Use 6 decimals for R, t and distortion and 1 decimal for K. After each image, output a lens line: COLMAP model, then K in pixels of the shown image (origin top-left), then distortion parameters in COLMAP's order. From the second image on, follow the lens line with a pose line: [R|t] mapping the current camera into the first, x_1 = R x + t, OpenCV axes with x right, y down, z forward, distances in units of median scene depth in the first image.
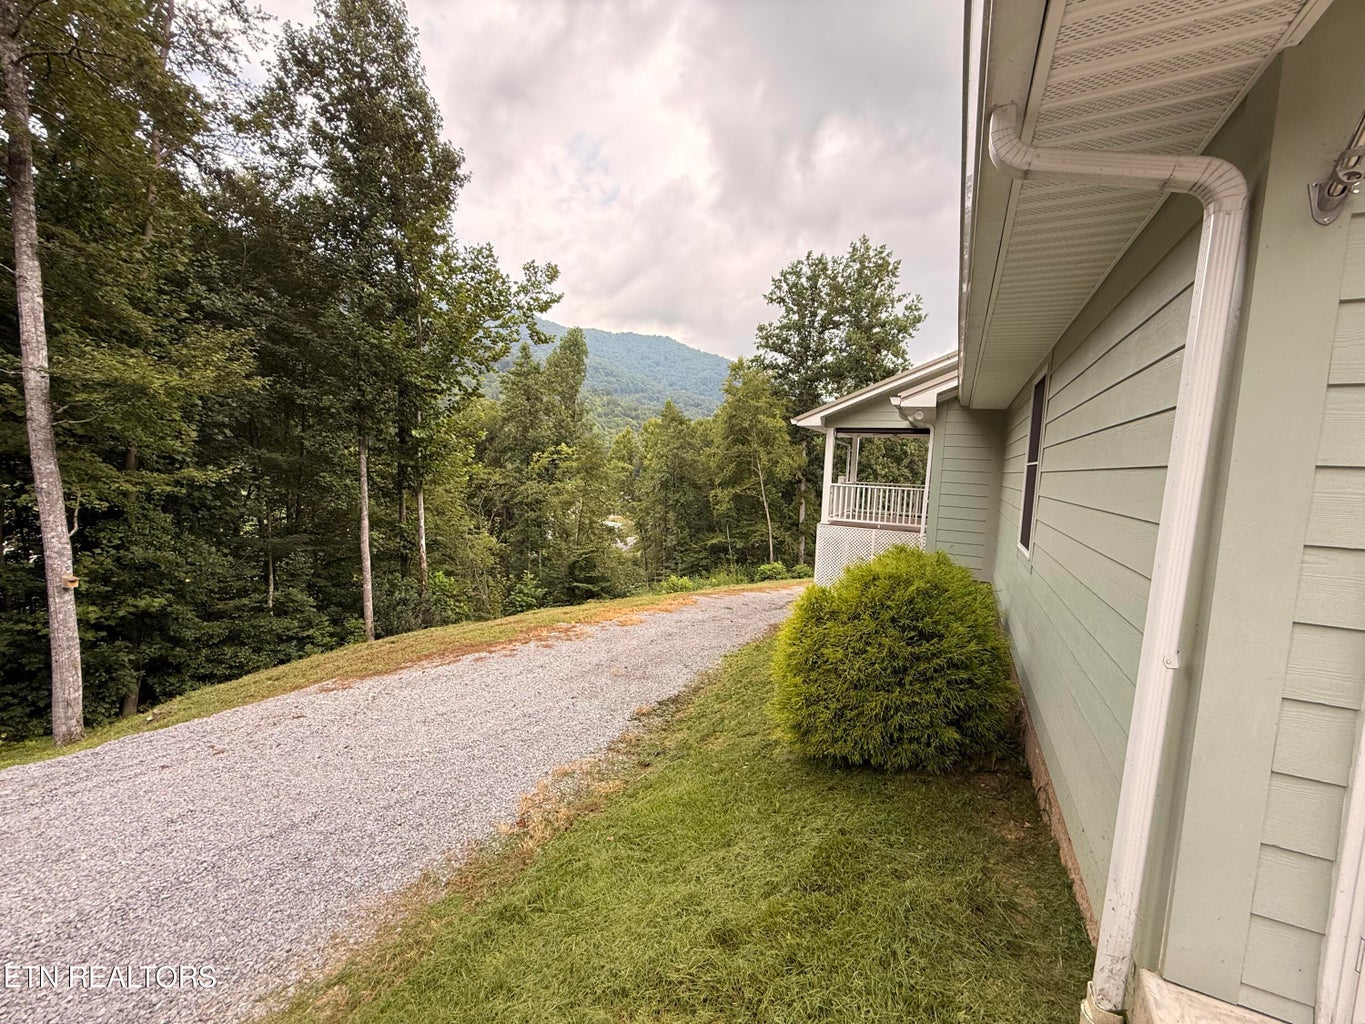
lens RADIAL K [[543.1, 0, 680.5], [0, 543.1, 512.0], [0, 0, 1]] dist [0.000381, 0.000373]
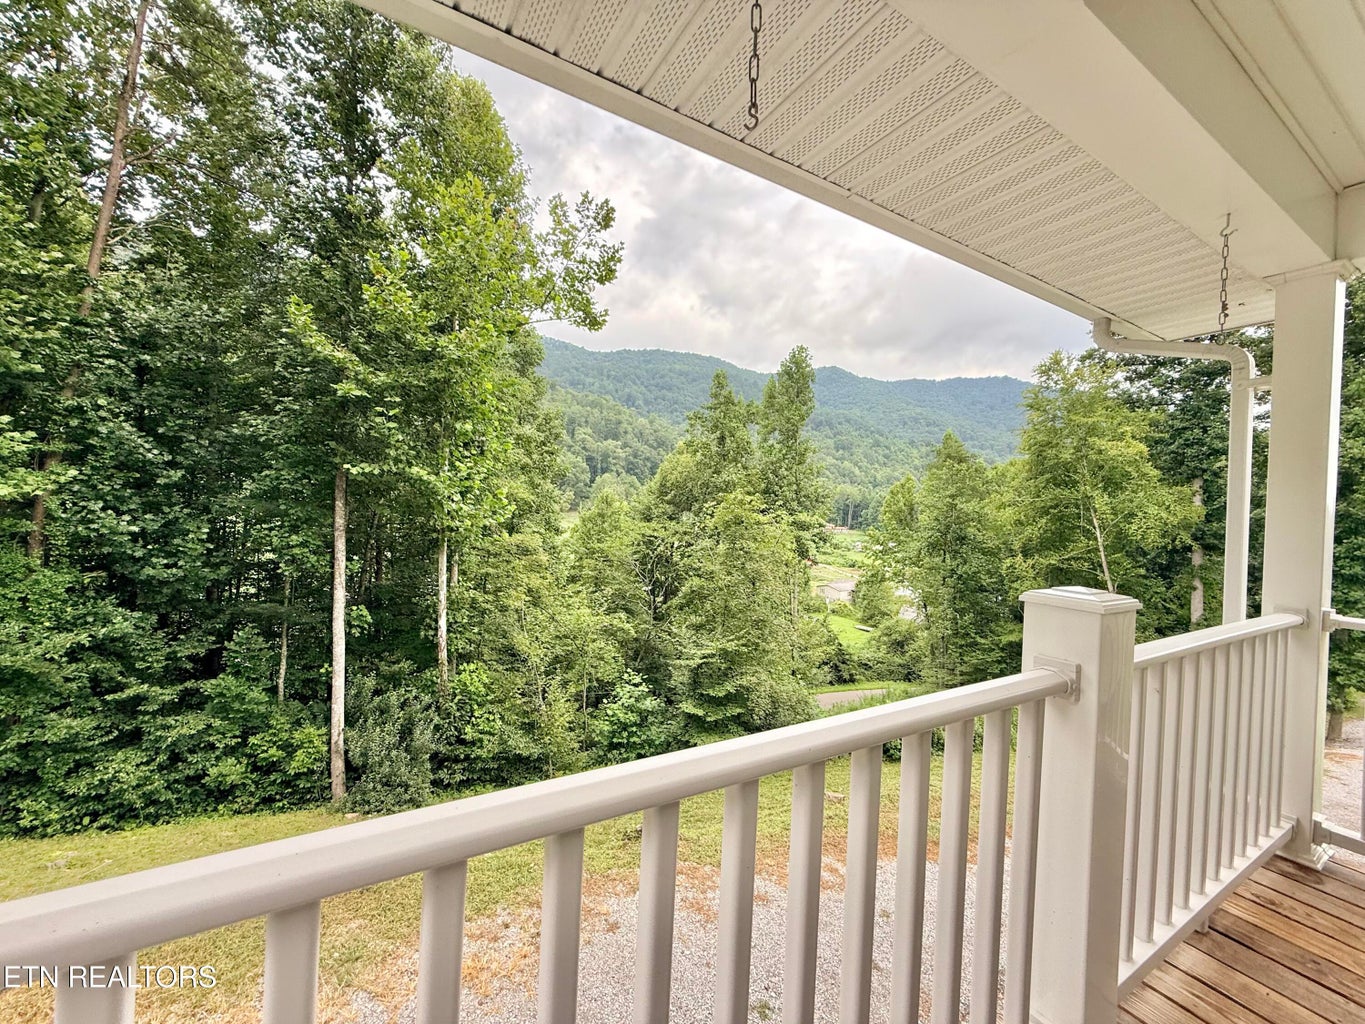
lens RADIAL K [[543.1, 0, 680.5], [0, 543.1, 512.0], [0, 0, 1]] dist [0.000381, 0.000373]
pose [[0.843609, -0.006571, -0.536917, 0.078311], [-0.049367, 0.994741, -0.089739, -0.017935], [0.534683, 0.102211, 0.838848, 0.238363]]
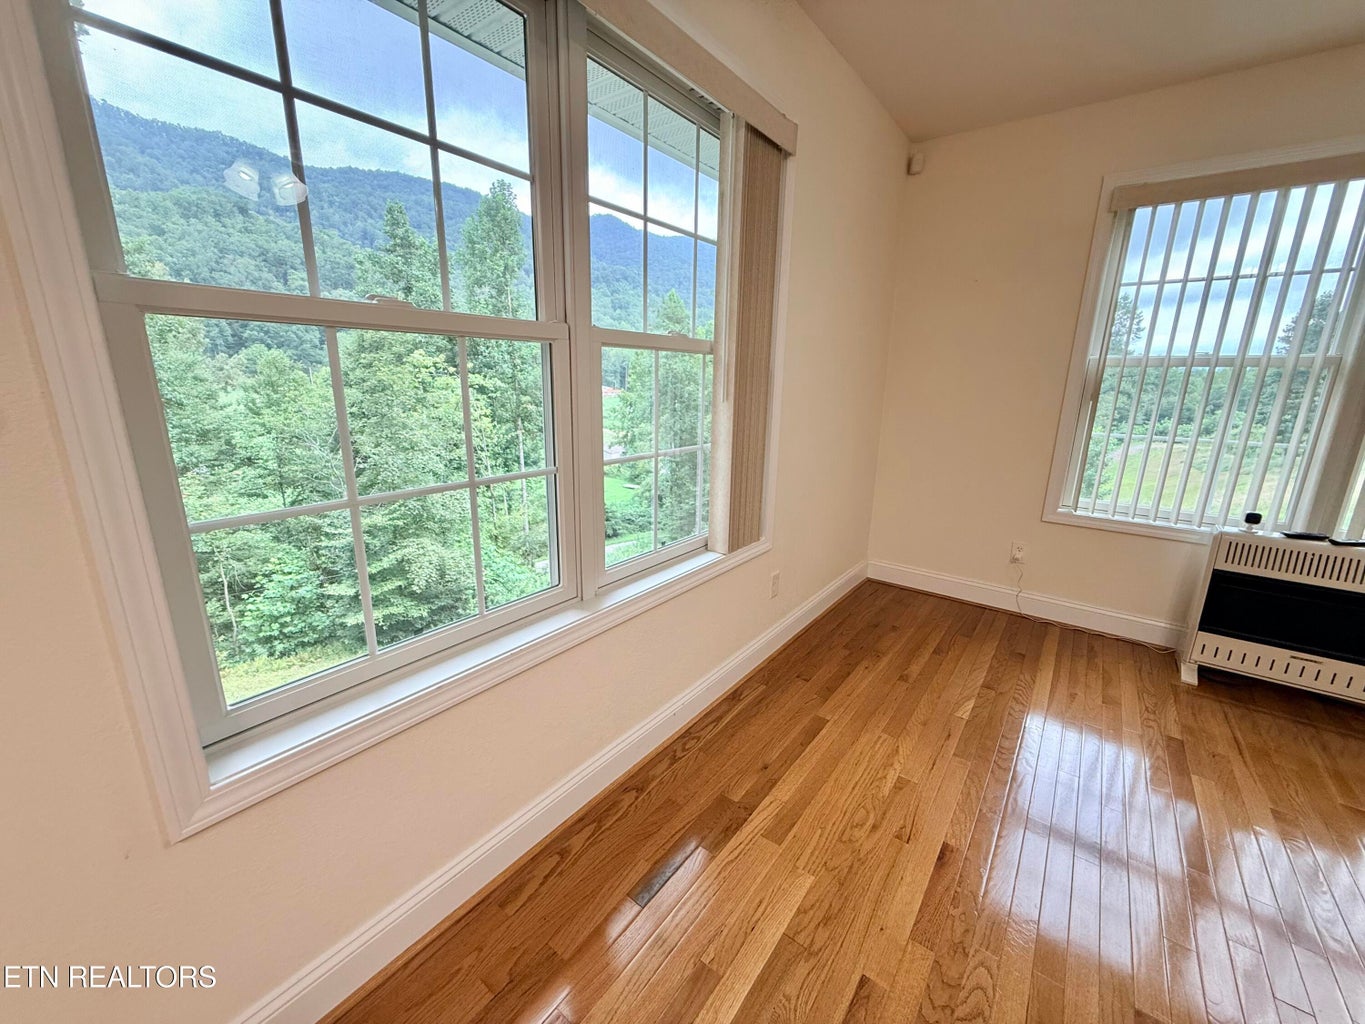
lens RADIAL K [[543.1, 0, 680.5], [0, 543.1, 512.0], [0, 0, 1]] dist [0.000381, 0.000373]
pose [[0.983430, 0.020517, -0.180125, 0.155584], [0.006242, 0.989154, 0.146749, -0.017933], [0.181182, -0.145441, 0.972636, 0.268508]]
